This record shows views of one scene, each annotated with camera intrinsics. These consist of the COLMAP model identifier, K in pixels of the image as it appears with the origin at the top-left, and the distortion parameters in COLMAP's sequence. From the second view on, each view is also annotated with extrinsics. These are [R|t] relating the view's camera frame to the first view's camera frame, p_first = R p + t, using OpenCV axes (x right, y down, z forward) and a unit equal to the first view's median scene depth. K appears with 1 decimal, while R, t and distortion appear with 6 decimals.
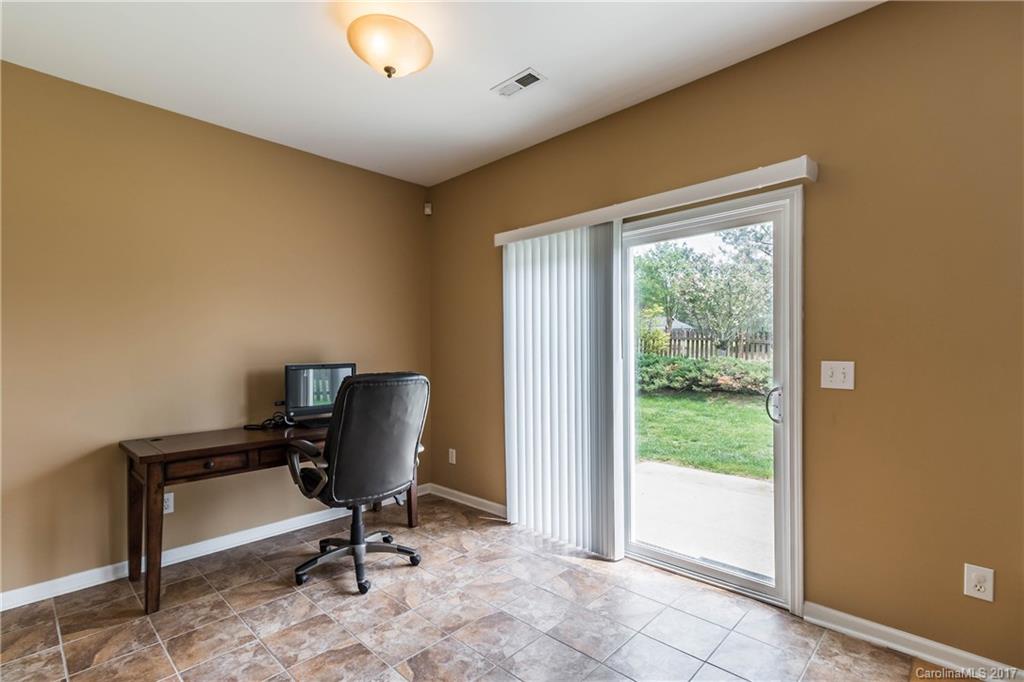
lens RADIAL K [[473.8, 0, 508.9], [0, 473.8, 353.7], [0, 0, 1]] dist [0.000266, -0.000016]
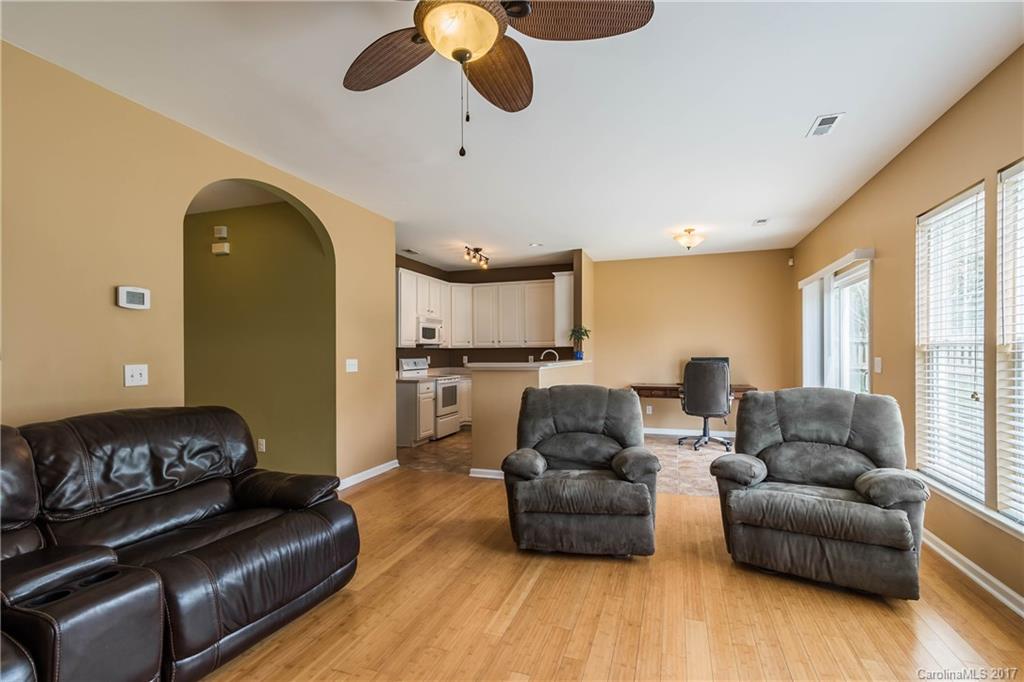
lens RADIAL K [[473.8, 0, 508.9], [0, 473.8, 353.7], [0, 0, 1]] dist [0.000266, -0.000016]
pose [[0.413063, 0.007014, -0.910676, 1.224951], [-0.001400, 0.999974, 0.007067, -0.008886], [0.910702, -0.001644, 0.413062, -0.716981]]
